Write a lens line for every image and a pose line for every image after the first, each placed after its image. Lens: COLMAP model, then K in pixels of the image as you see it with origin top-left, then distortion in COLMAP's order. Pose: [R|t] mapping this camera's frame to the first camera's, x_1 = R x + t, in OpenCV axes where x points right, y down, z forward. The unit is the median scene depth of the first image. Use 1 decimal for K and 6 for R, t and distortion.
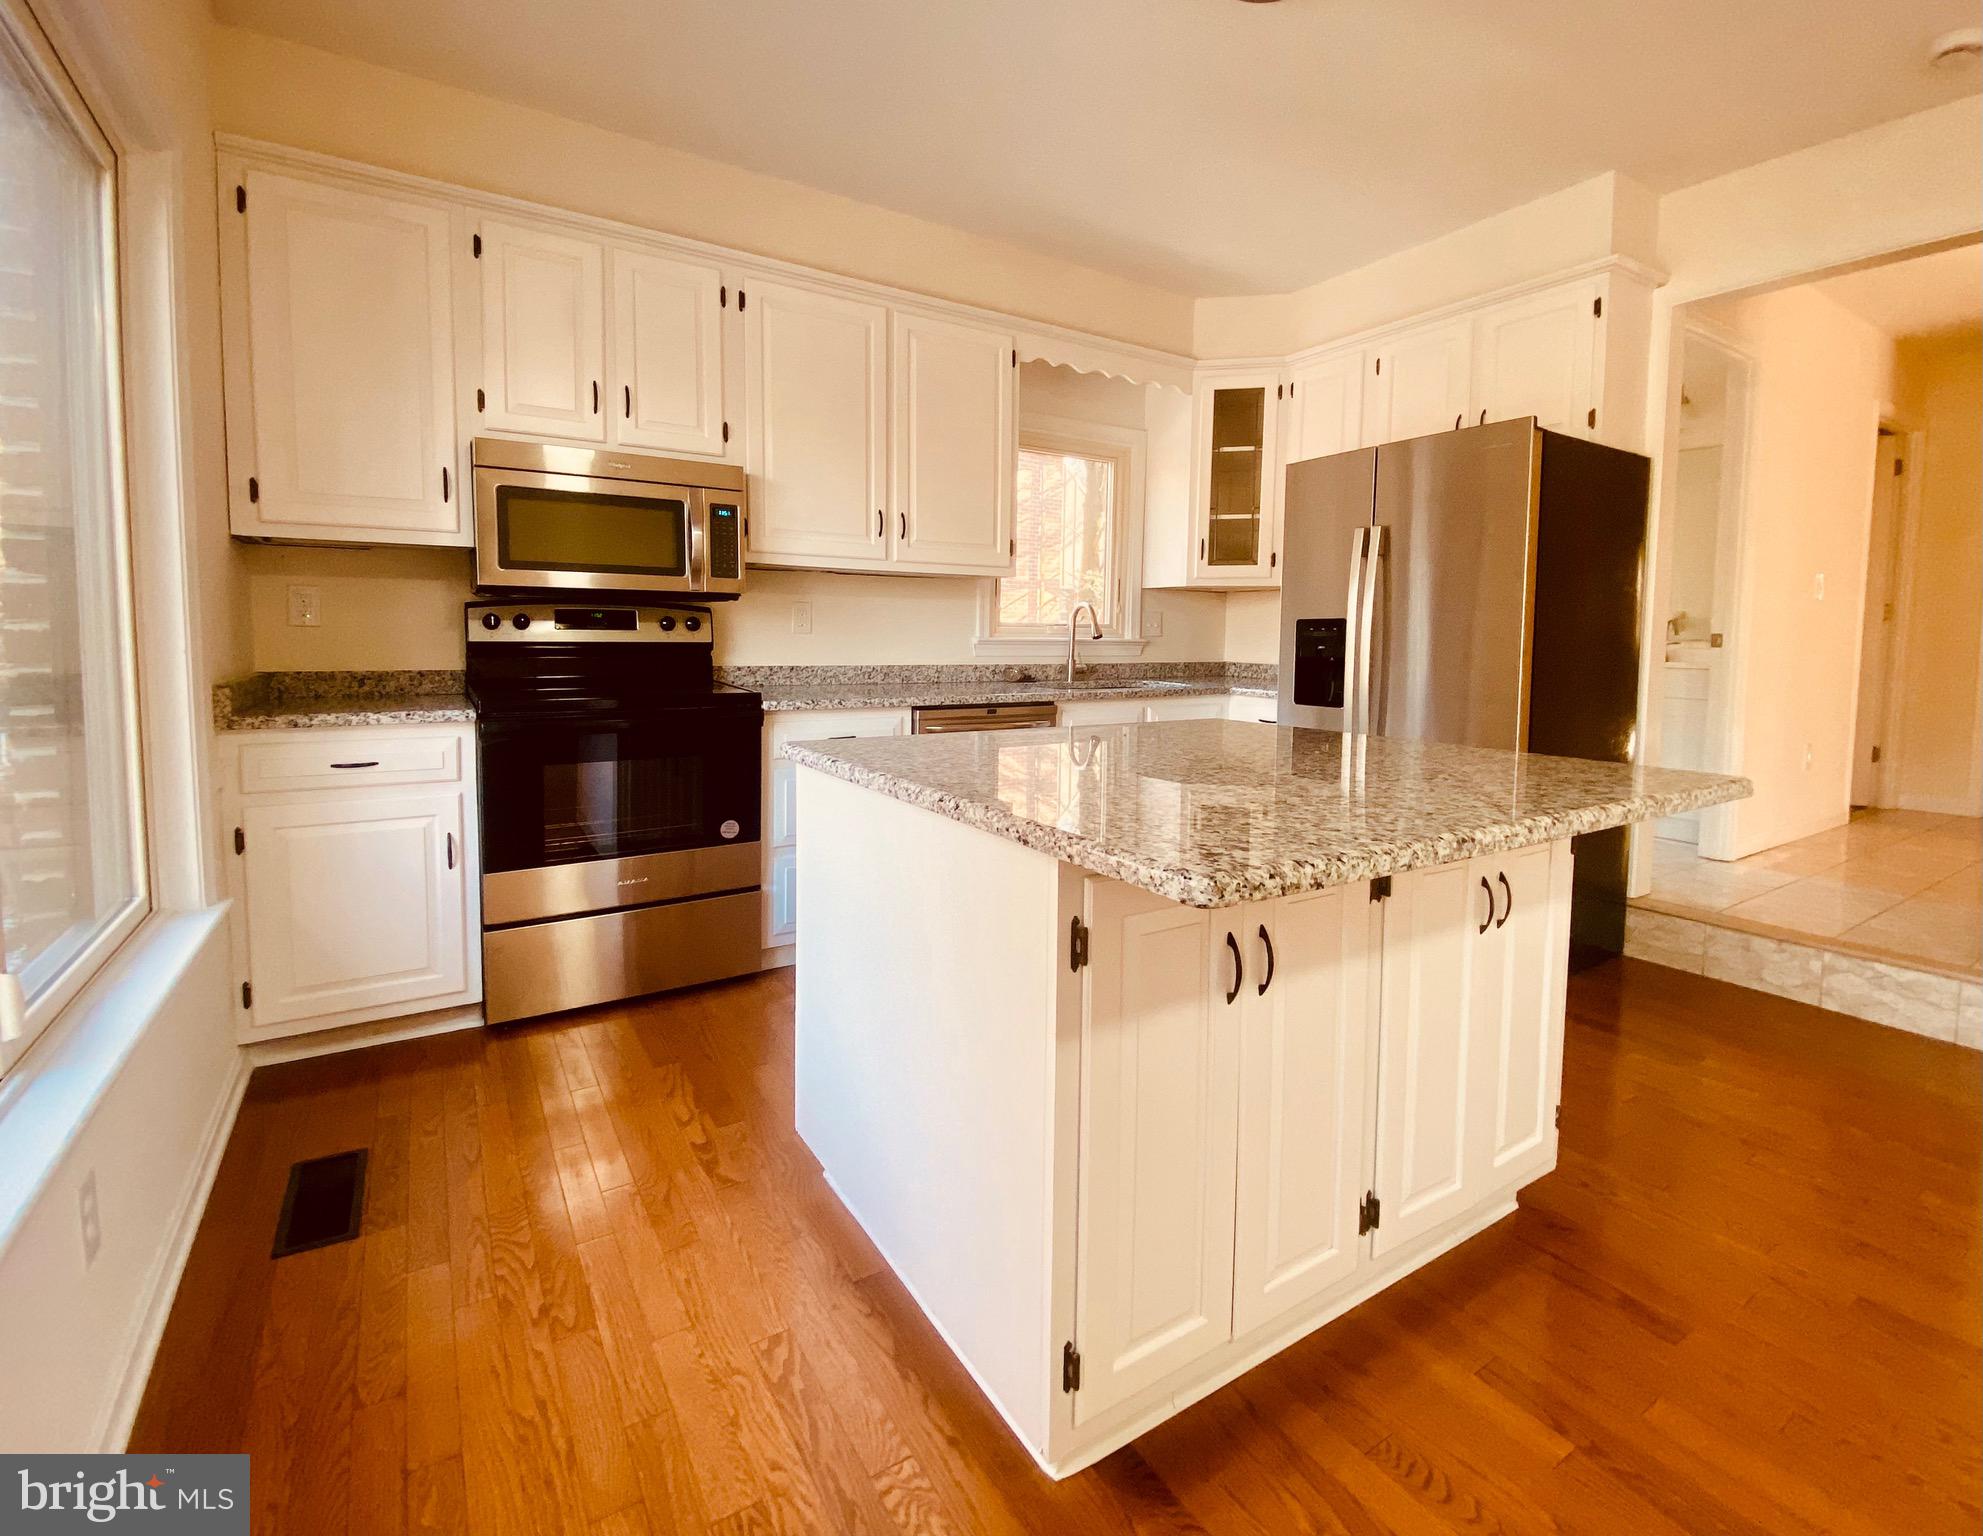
lens RADIAL K [[869.5, 0, 937.4], [0, 869.5, 712.1], [0, 0, 1]] dist [0.004511, -0.002728]
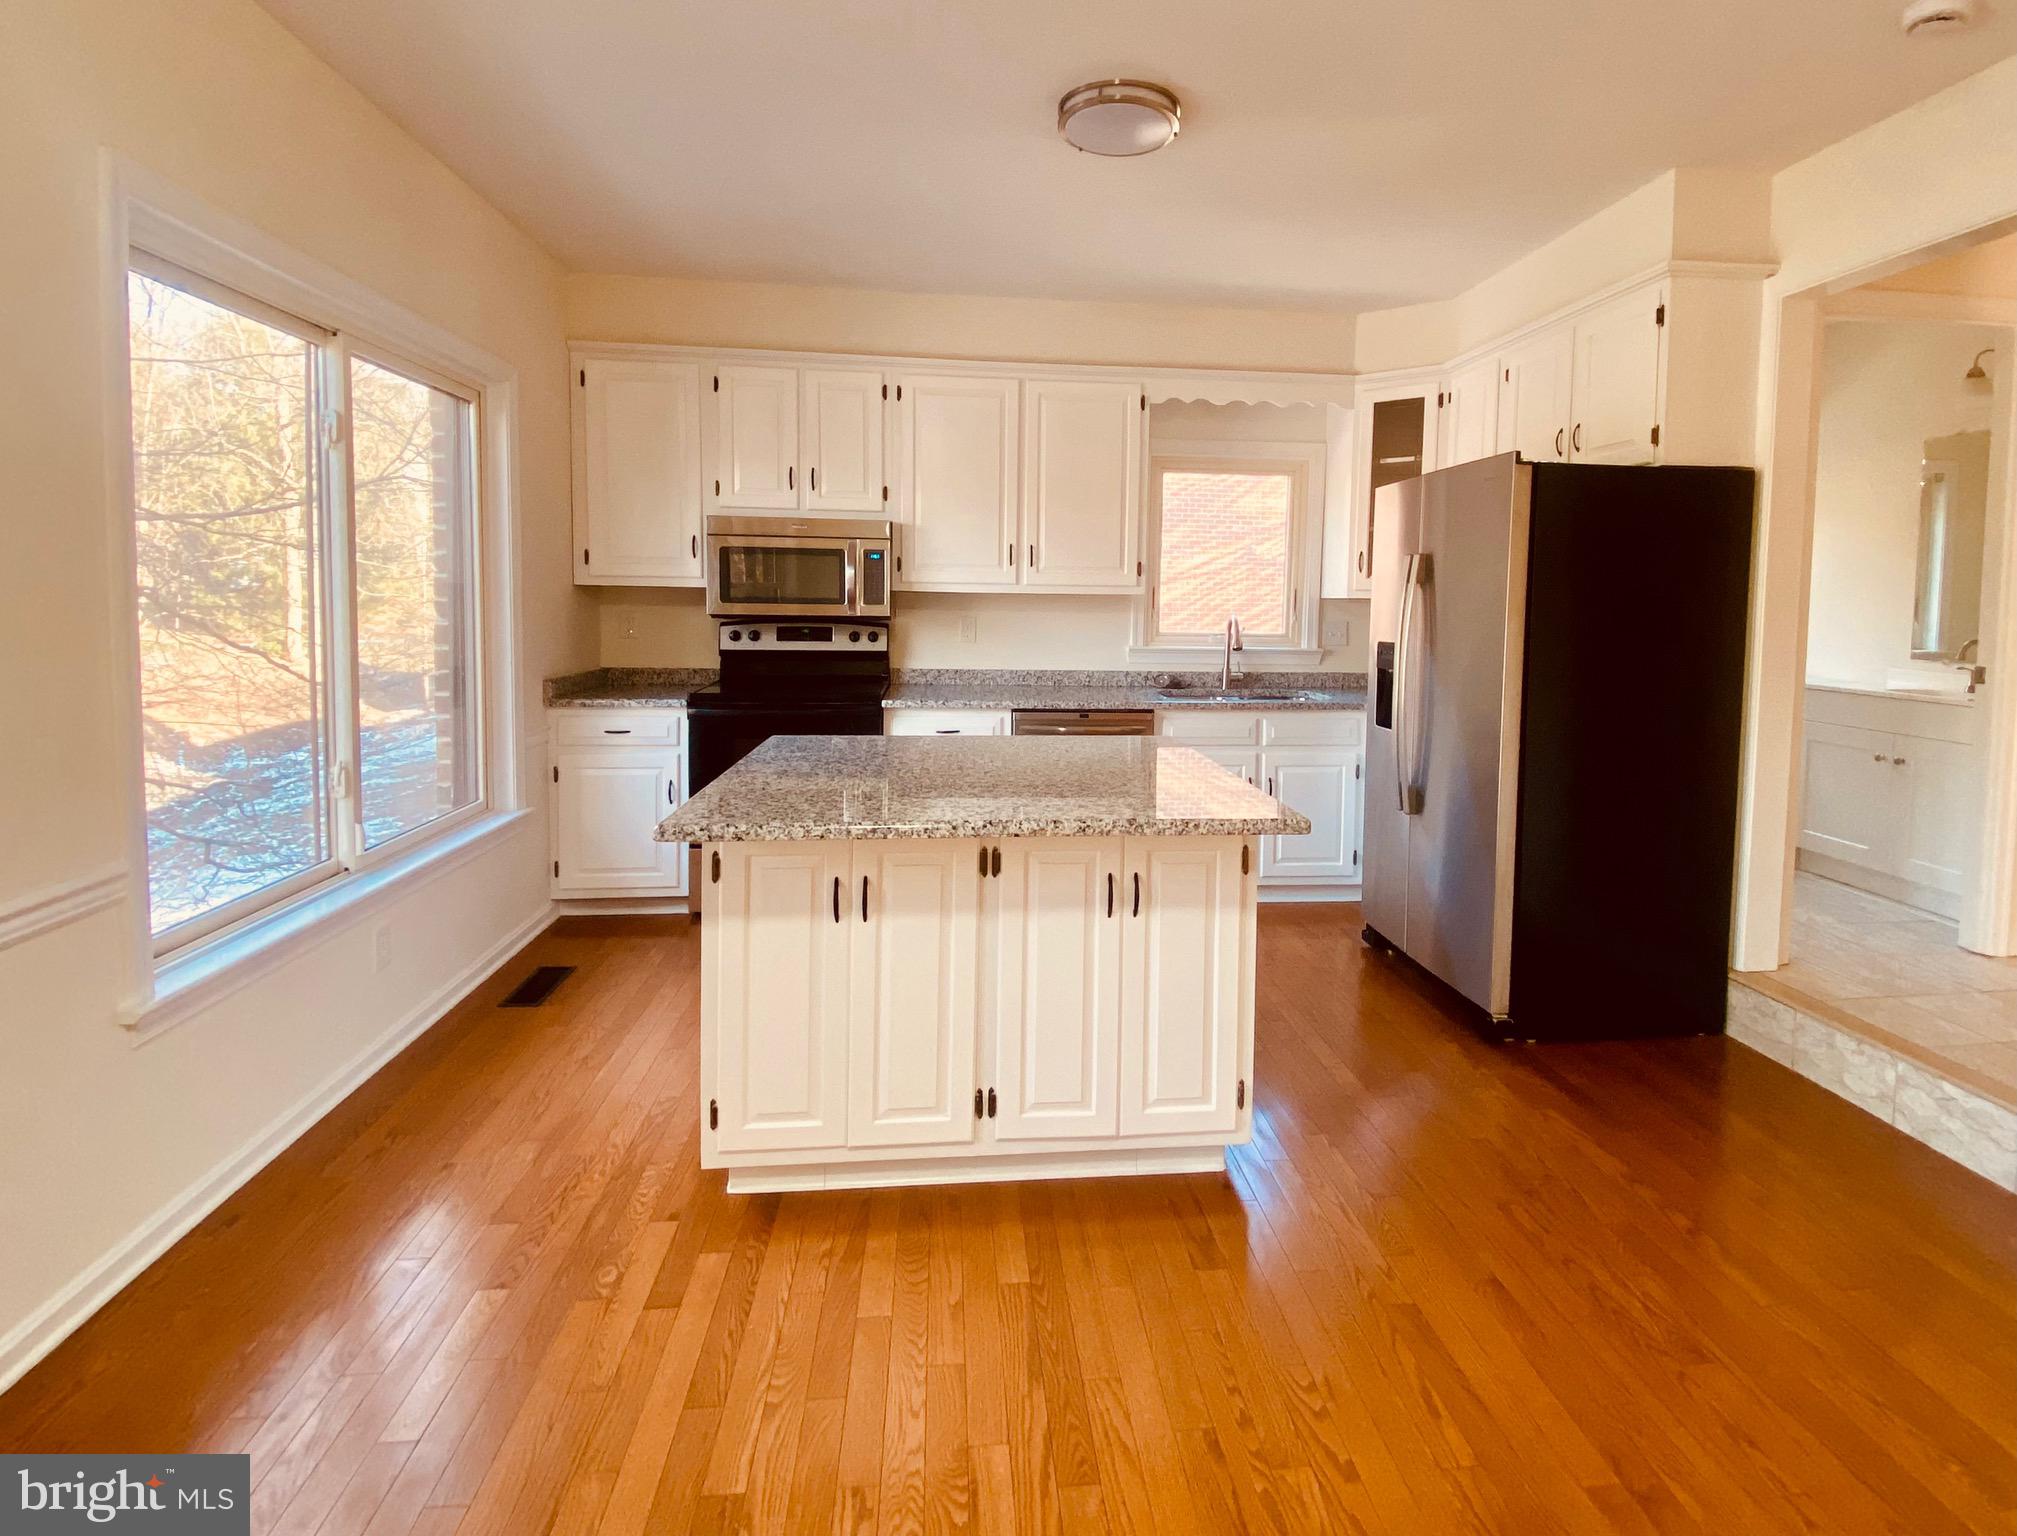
lens RADIAL K [[884.4, 0, 972.9], [0, 884.4, 662.4], [0, 0, 1]] dist [0.004511, -0.002728]
pose [[0.900563, 0.025942, -0.433951, 0.470205], [-0.040066, 0.998922, -0.023432, -0.041568], [0.432876, 0.038489, 0.900632, -0.135103]]
